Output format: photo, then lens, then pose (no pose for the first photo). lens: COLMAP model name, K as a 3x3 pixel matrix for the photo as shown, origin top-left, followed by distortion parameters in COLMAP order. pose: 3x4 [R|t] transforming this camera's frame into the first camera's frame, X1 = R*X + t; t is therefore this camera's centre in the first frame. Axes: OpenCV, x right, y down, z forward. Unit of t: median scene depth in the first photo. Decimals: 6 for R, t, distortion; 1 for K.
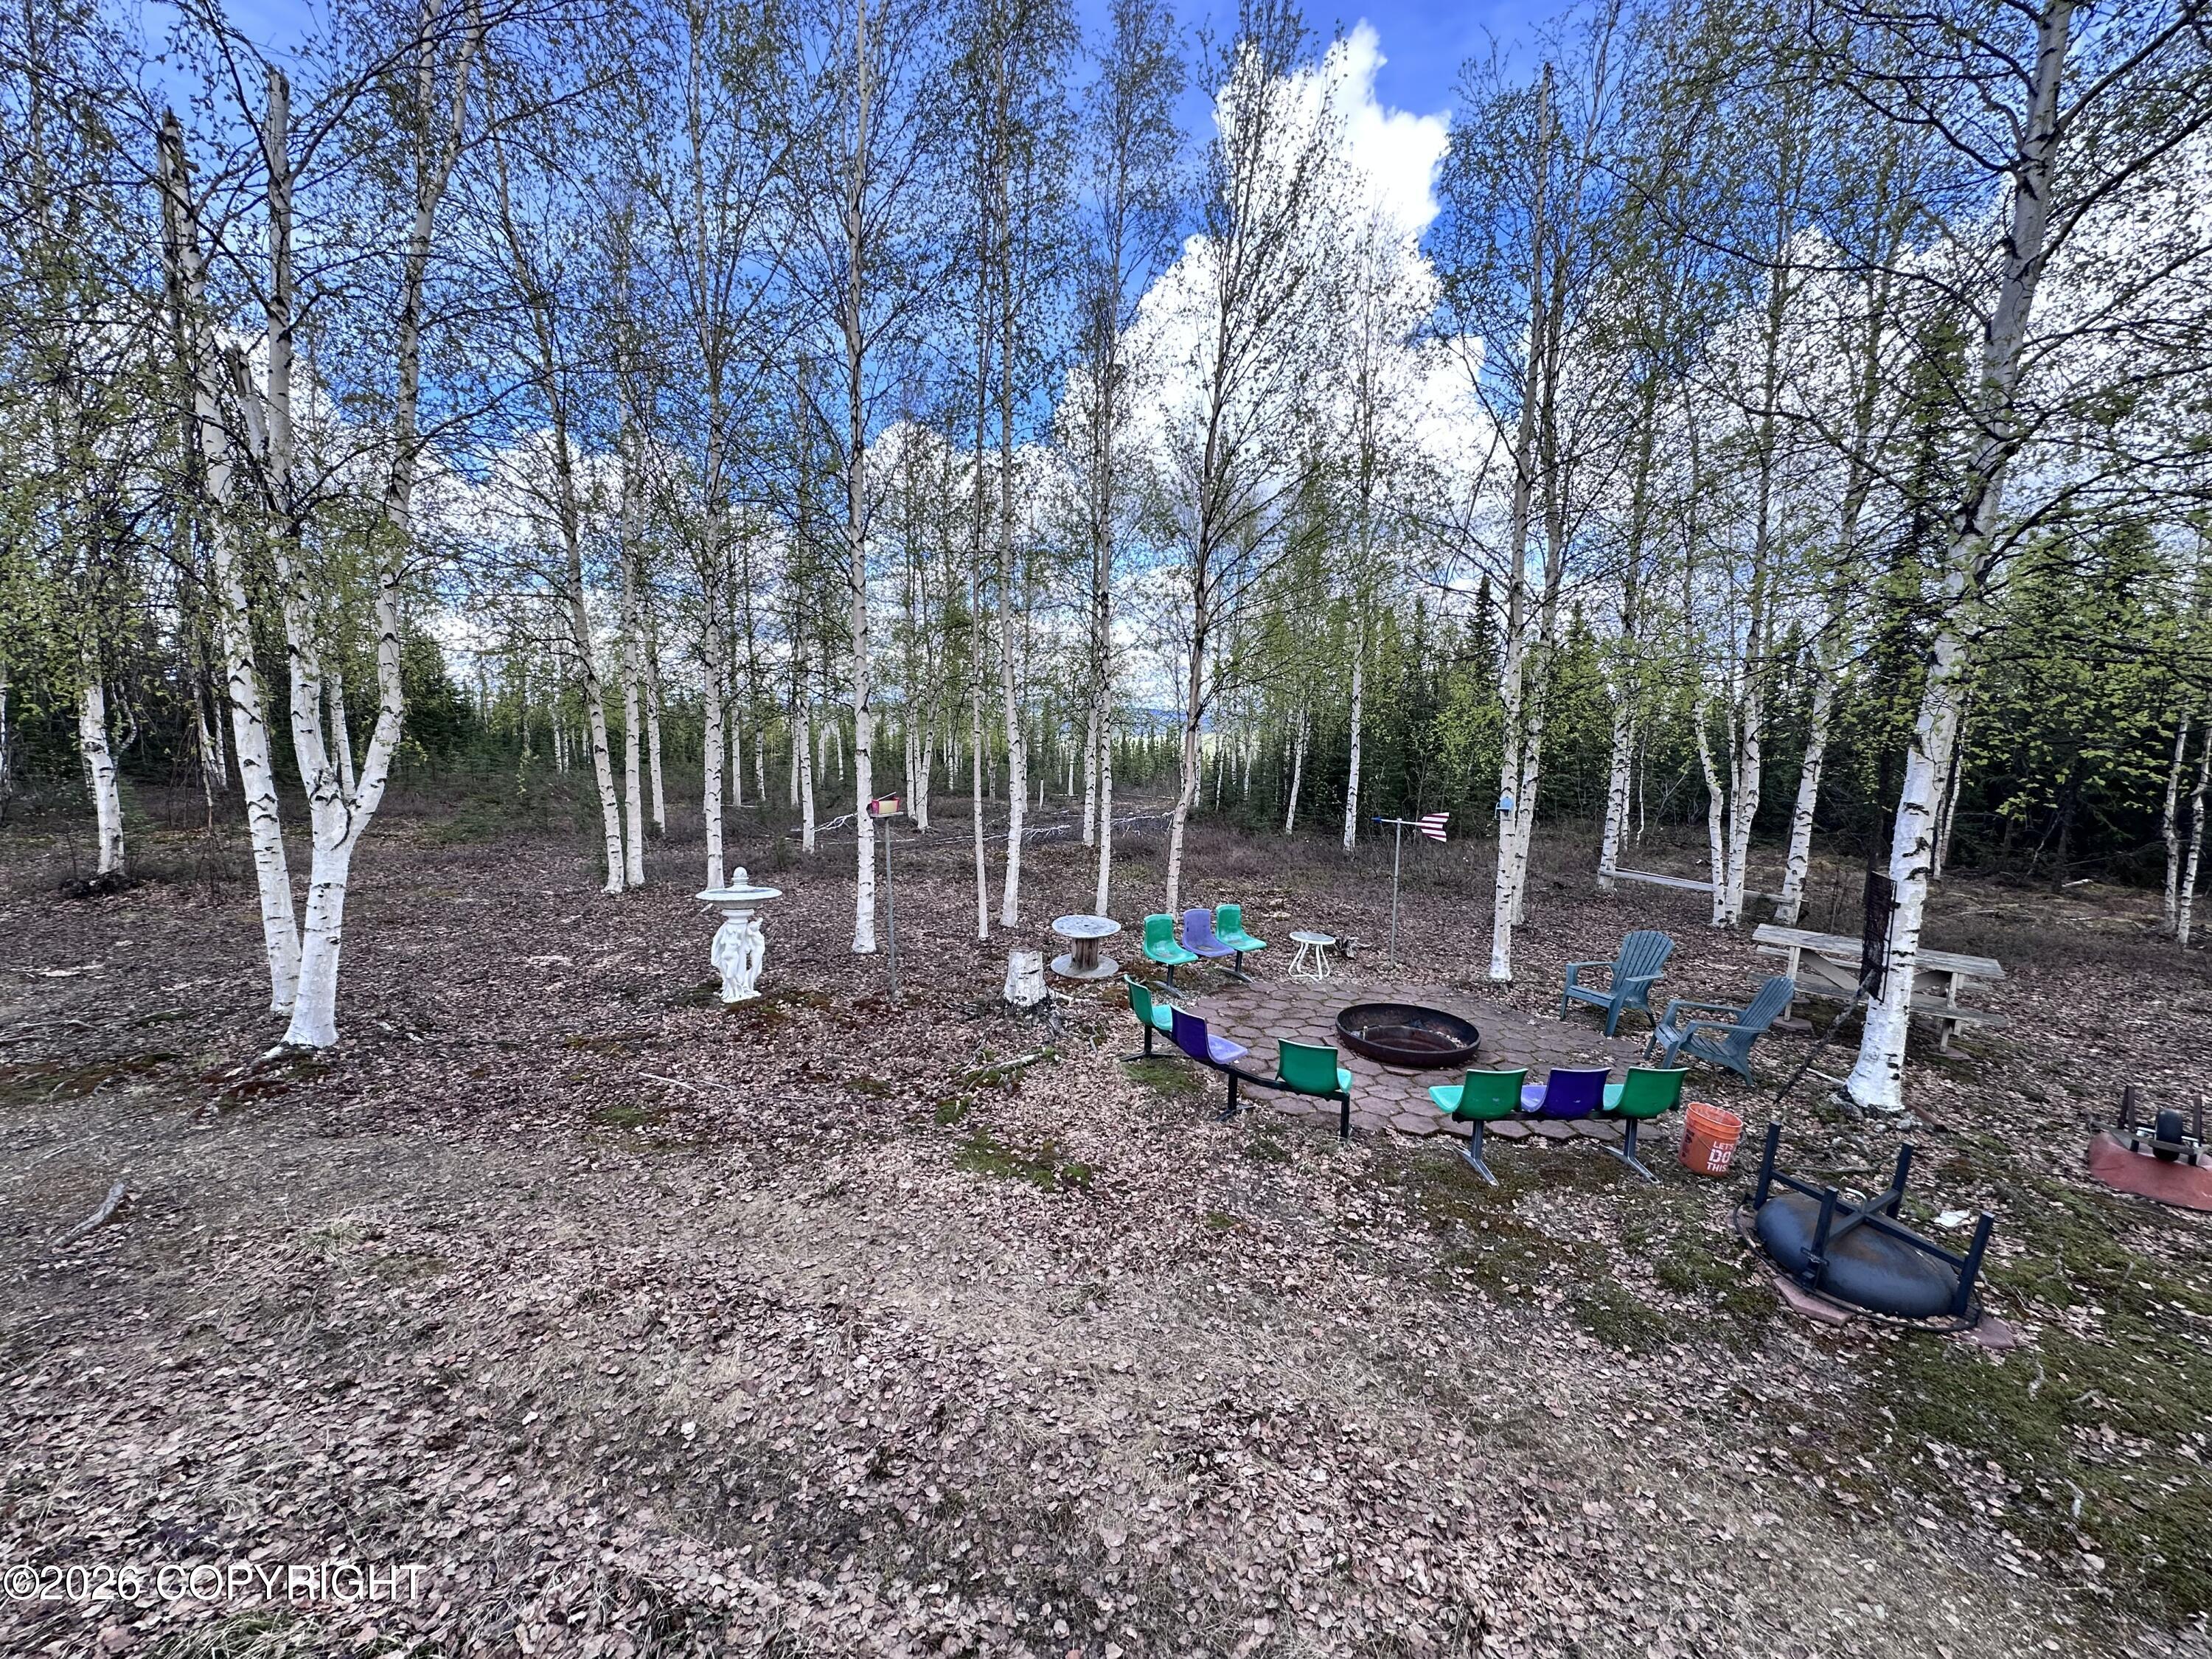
lens RADIAL K [[879.6, 0, 1106.6], [0, 879.6, 830.7], [0, 0, 1]] dist [0.000211, 0.000281]
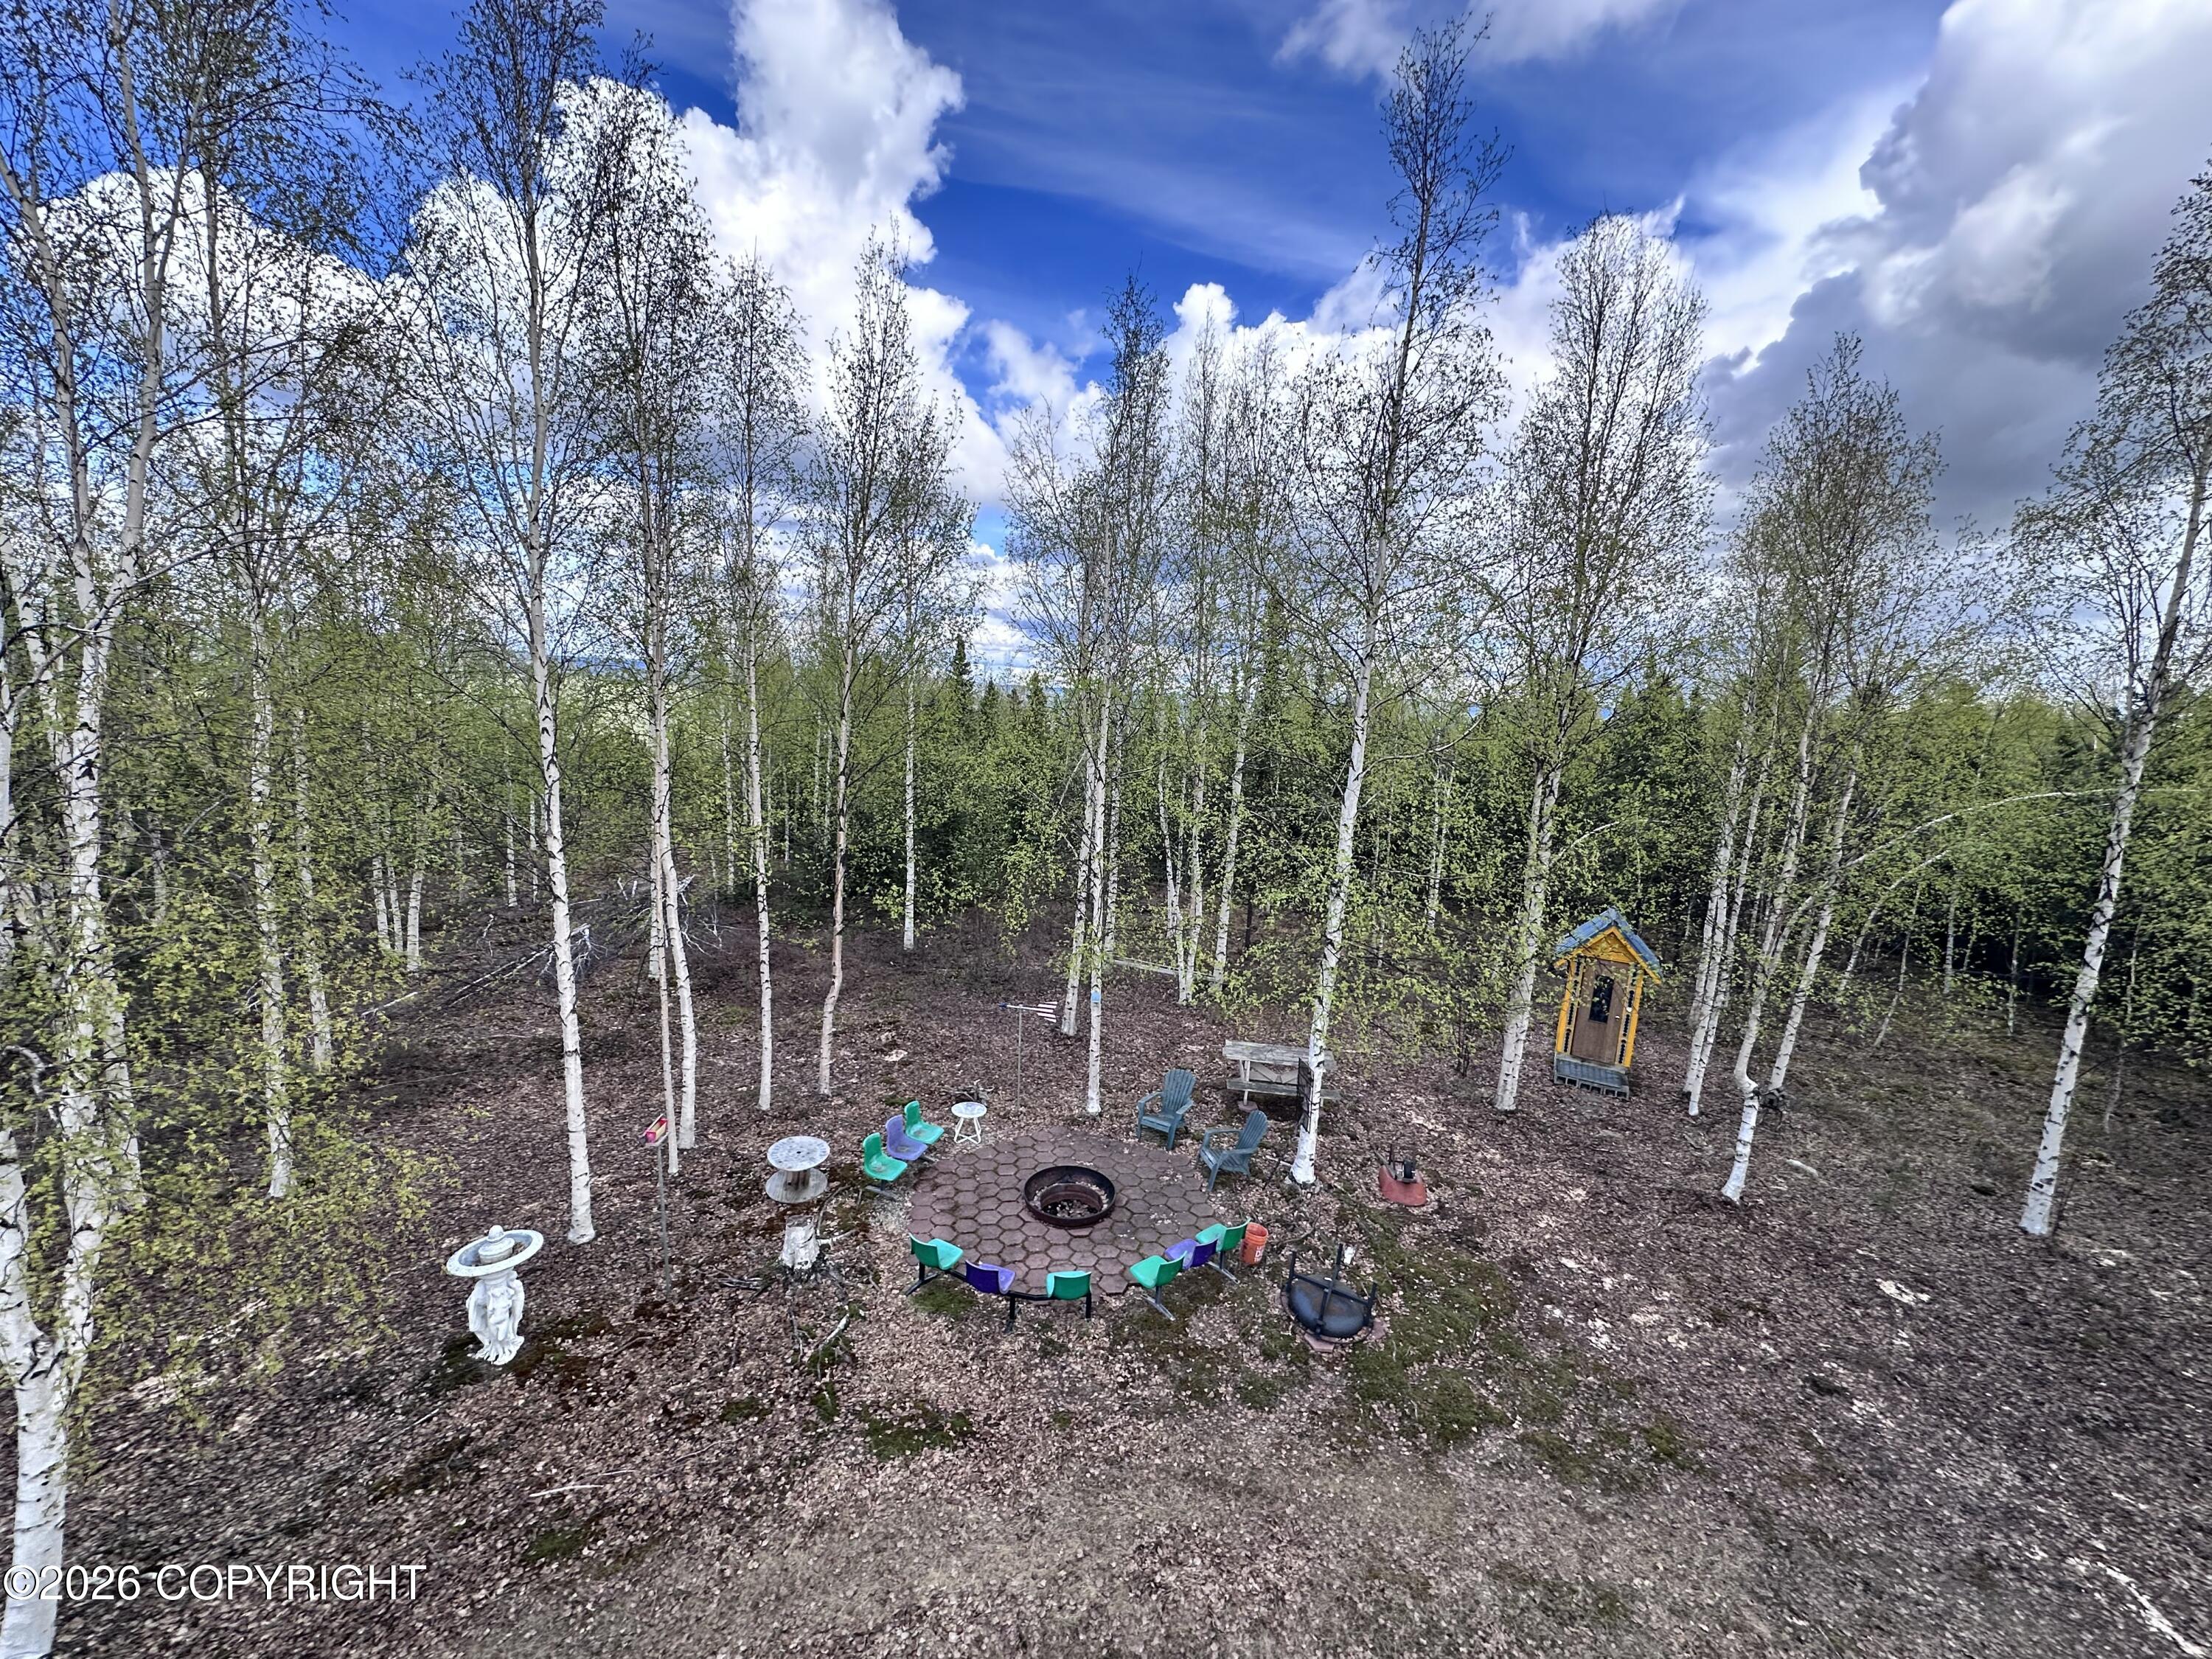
lens RADIAL K [[879.6, 0, 1106.6], [0, 879.6, 830.7], [0, 0, 1]] dist [0.000211, 0.000281]
pose [[0.813470, -0.067812, 0.577639, -0.582522], [0.038733, 0.997291, 0.062531, -0.649871], [-0.580315, -0.028493, 0.813893, -0.305340]]
